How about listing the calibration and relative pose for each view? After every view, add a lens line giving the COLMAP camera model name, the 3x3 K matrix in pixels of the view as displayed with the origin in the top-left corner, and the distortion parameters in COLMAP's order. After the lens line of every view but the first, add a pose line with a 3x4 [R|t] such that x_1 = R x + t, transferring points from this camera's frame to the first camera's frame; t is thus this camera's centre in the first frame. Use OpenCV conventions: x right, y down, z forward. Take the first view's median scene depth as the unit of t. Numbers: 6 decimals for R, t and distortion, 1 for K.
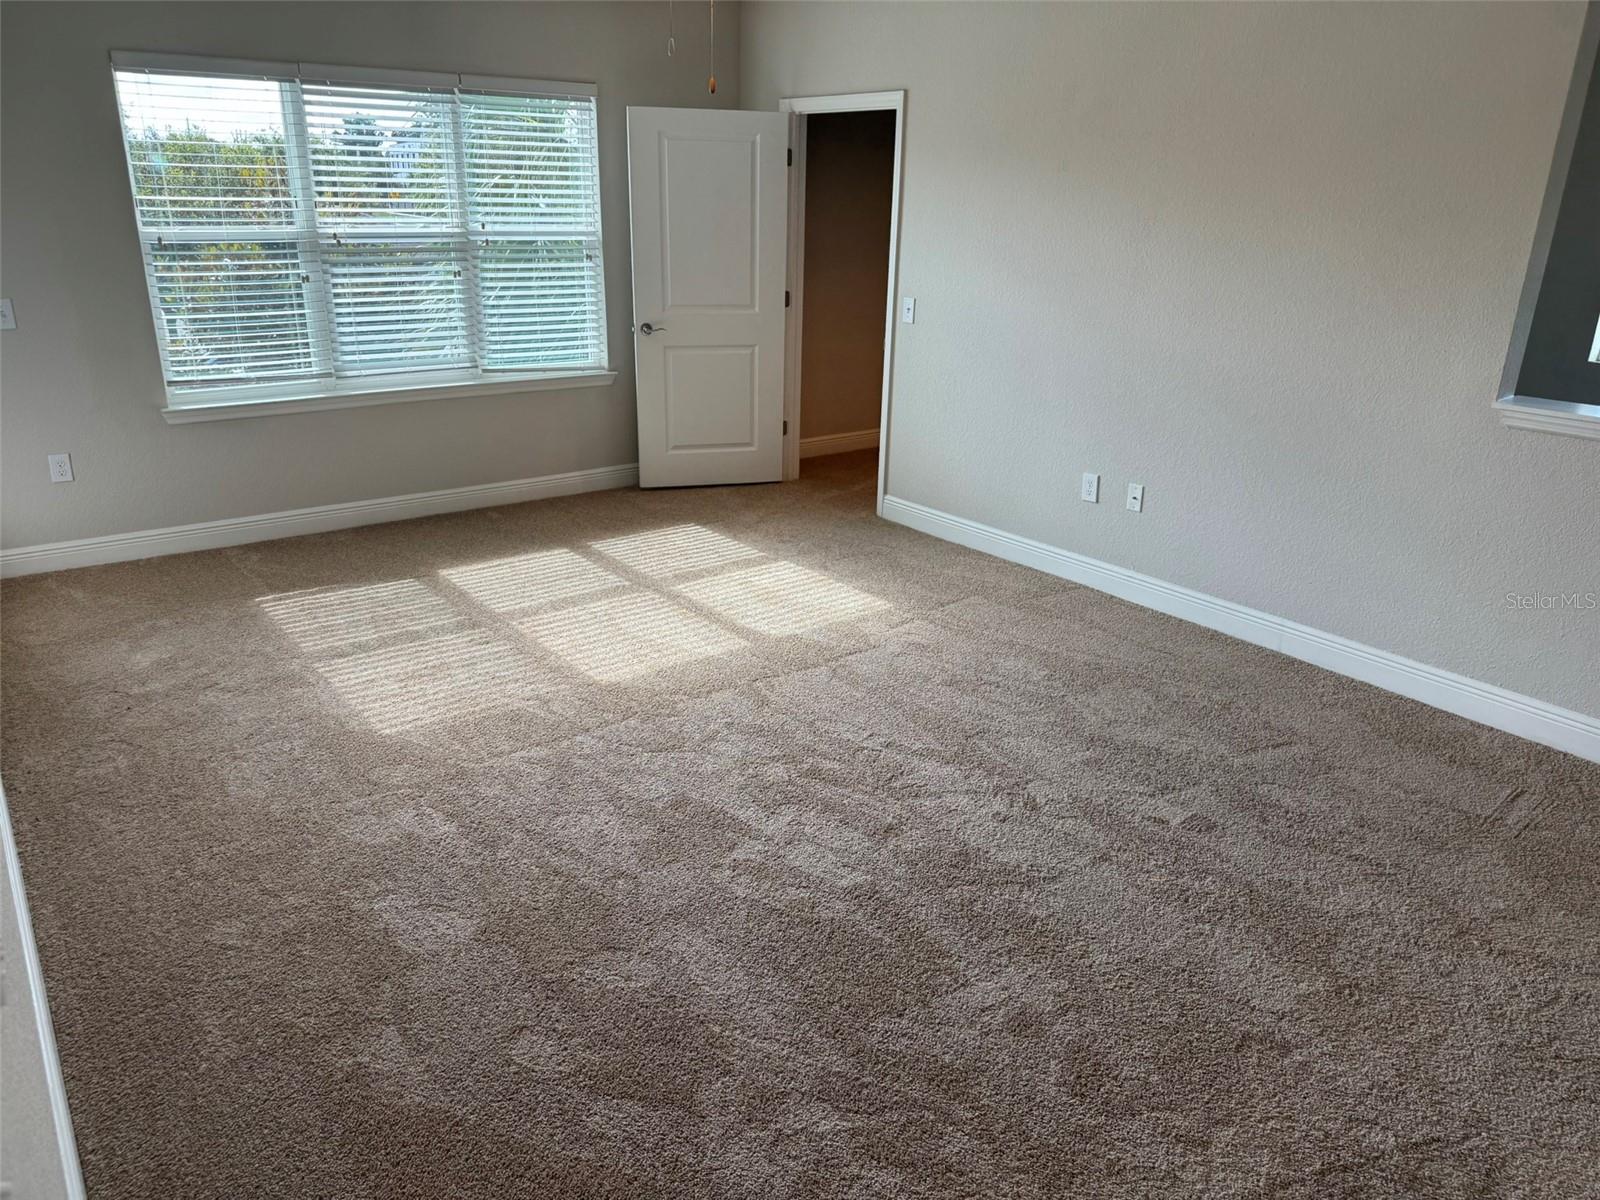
lens RADIAL K [[1131.3, 0, 788.2], [0, 1131.3, 588.4], [0, 0, 1]] dist [0.059530, -0.076997]
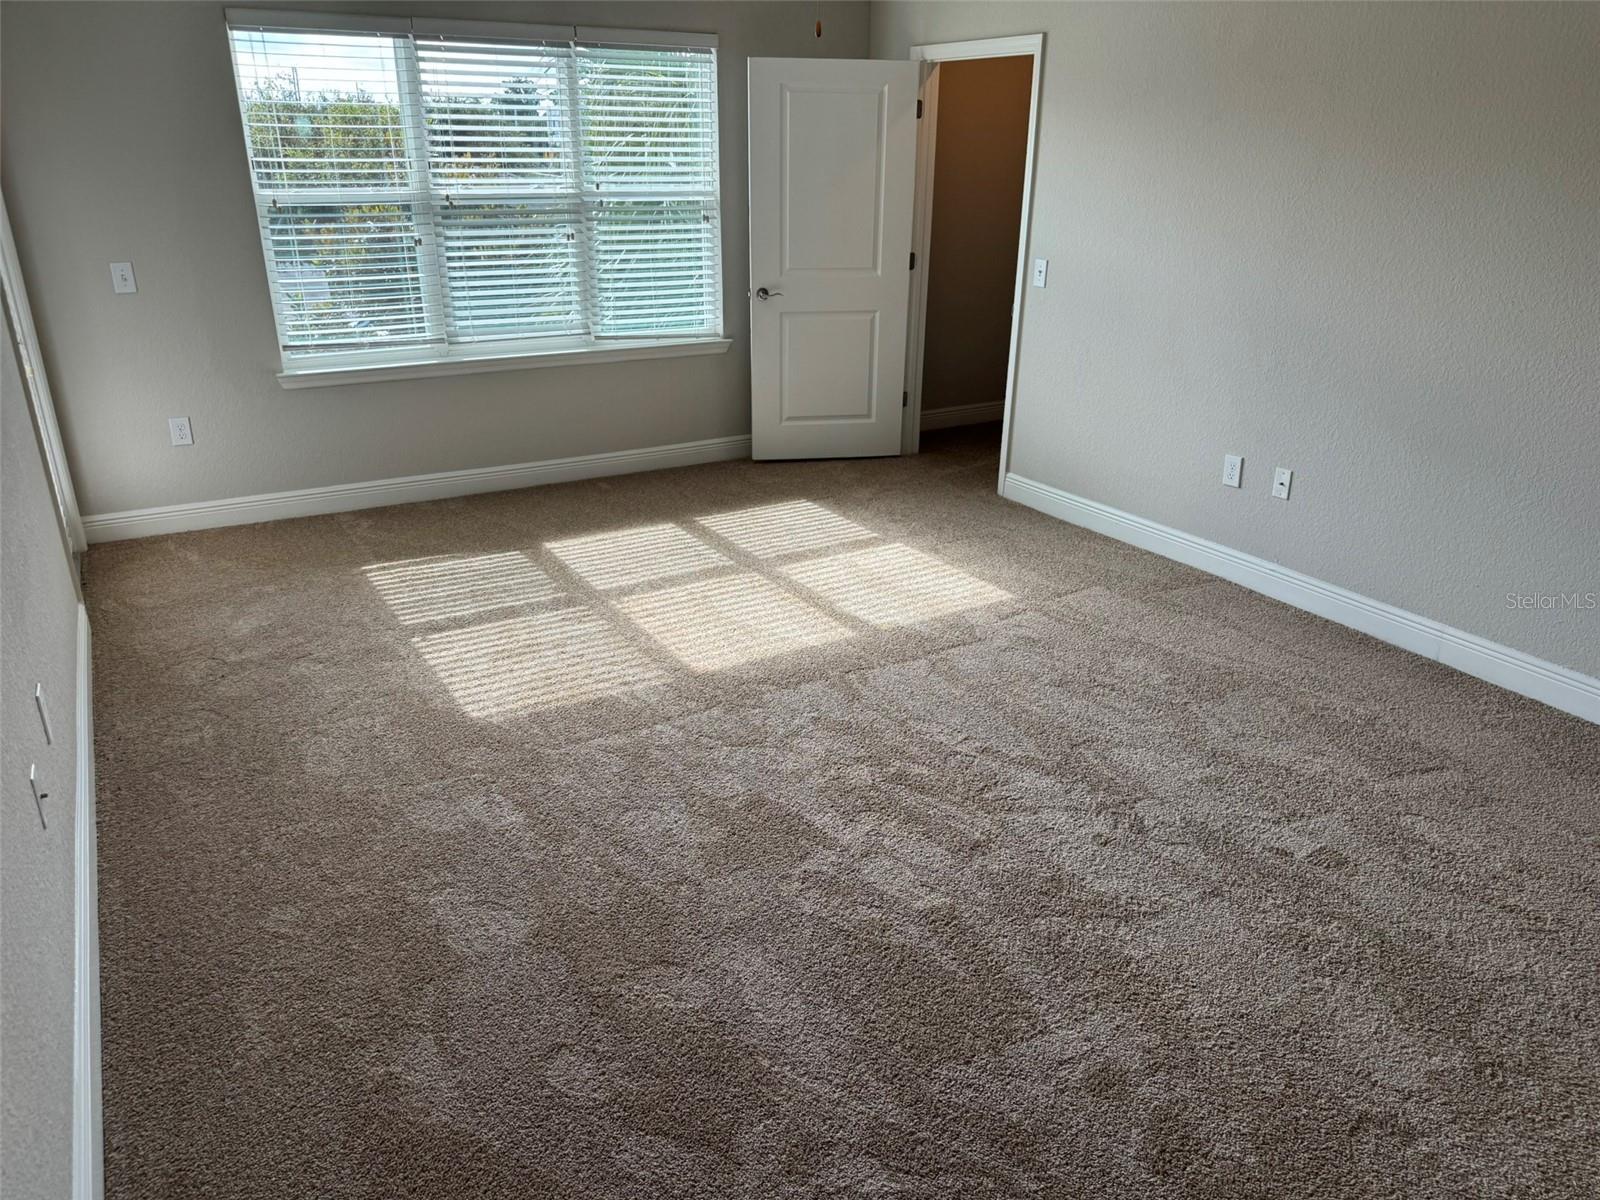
lens RADIAL K [[1125.1, 0, 803.9], [0, 1125.1, 606.1], [0, 0, 1]] dist [0.047569, -0.052893]
pose [[0.993408, 0.034215, -0.109404, 0.034595], [-0.029000, 0.998382, 0.048911, -0.018740], [0.110901, -0.045415, 0.992793, 0.064436]]
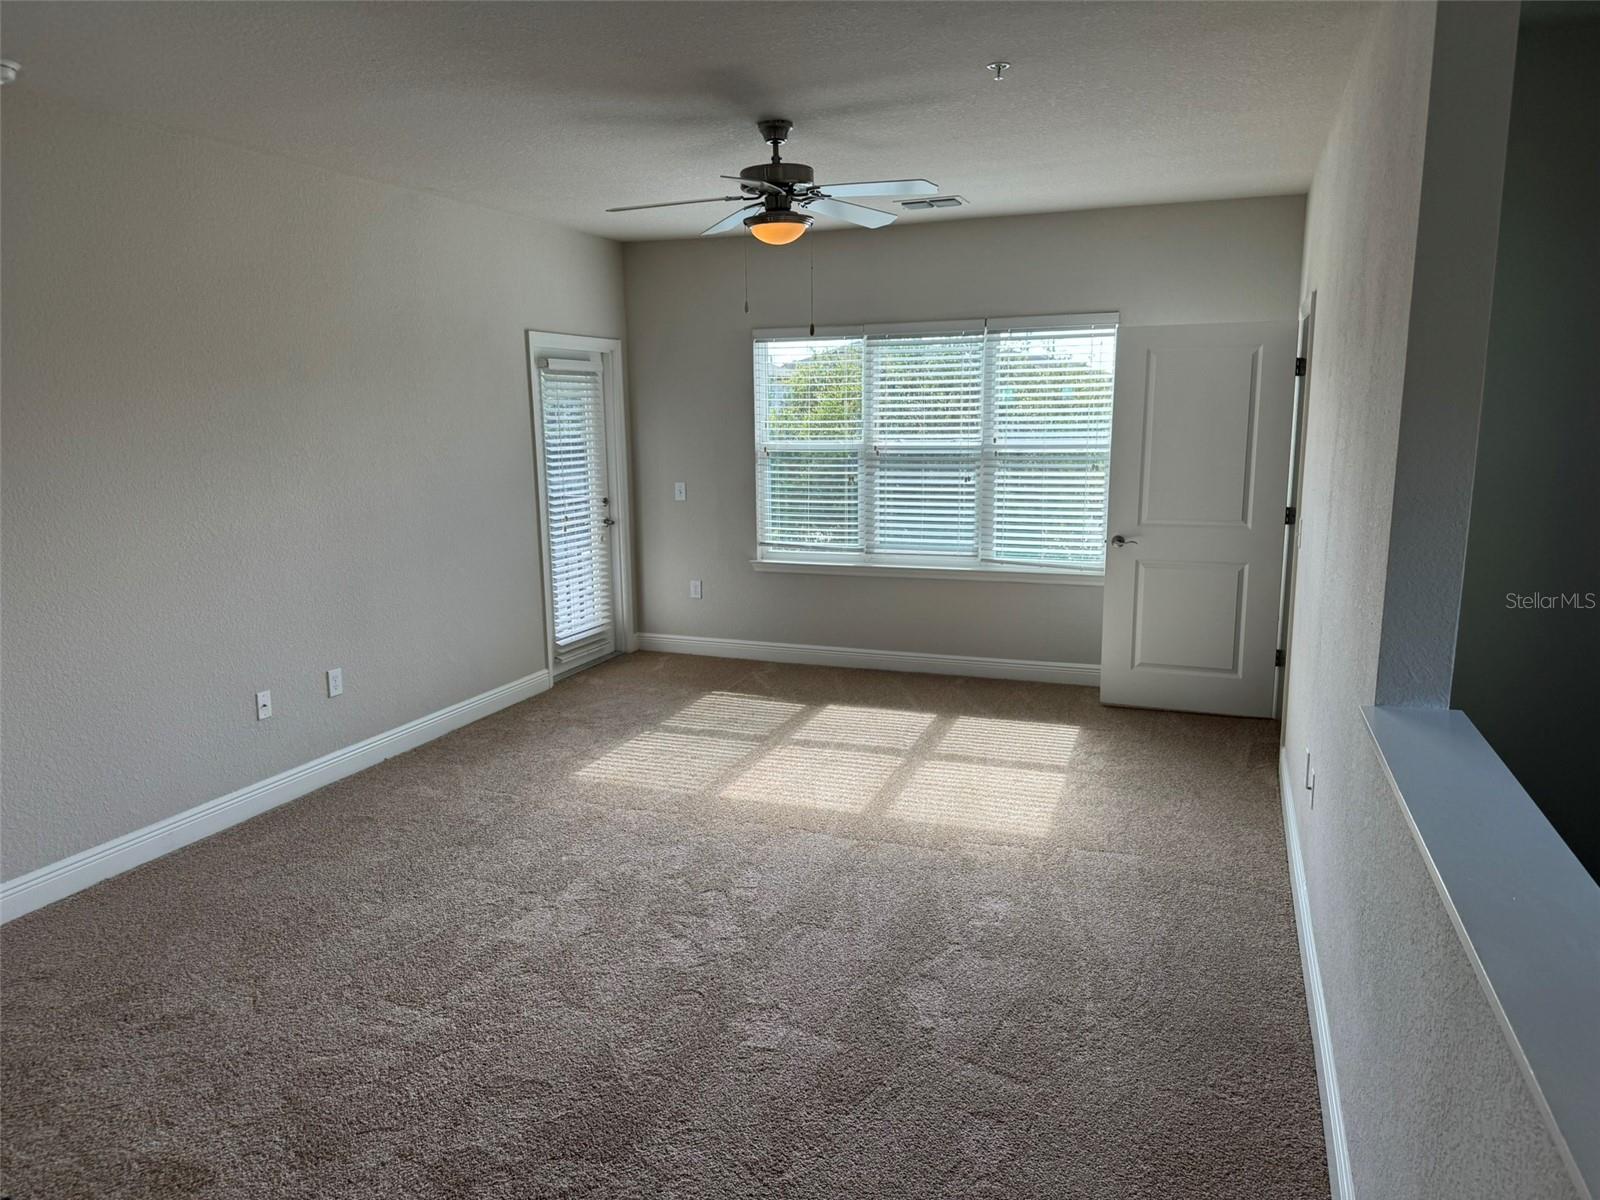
lens RADIAL K [[1118.7, 0, 802.5], [0, 1118.7, 610.8], [0, 0, 1]] dist [0.099089, -0.140196]
pose [[0.535026, 0.132851, -0.834325, 0.861614], [-0.261670, 0.965054, -0.014134, -0.111670], [0.803291, 0.225880, 0.551092, 0.337727]]
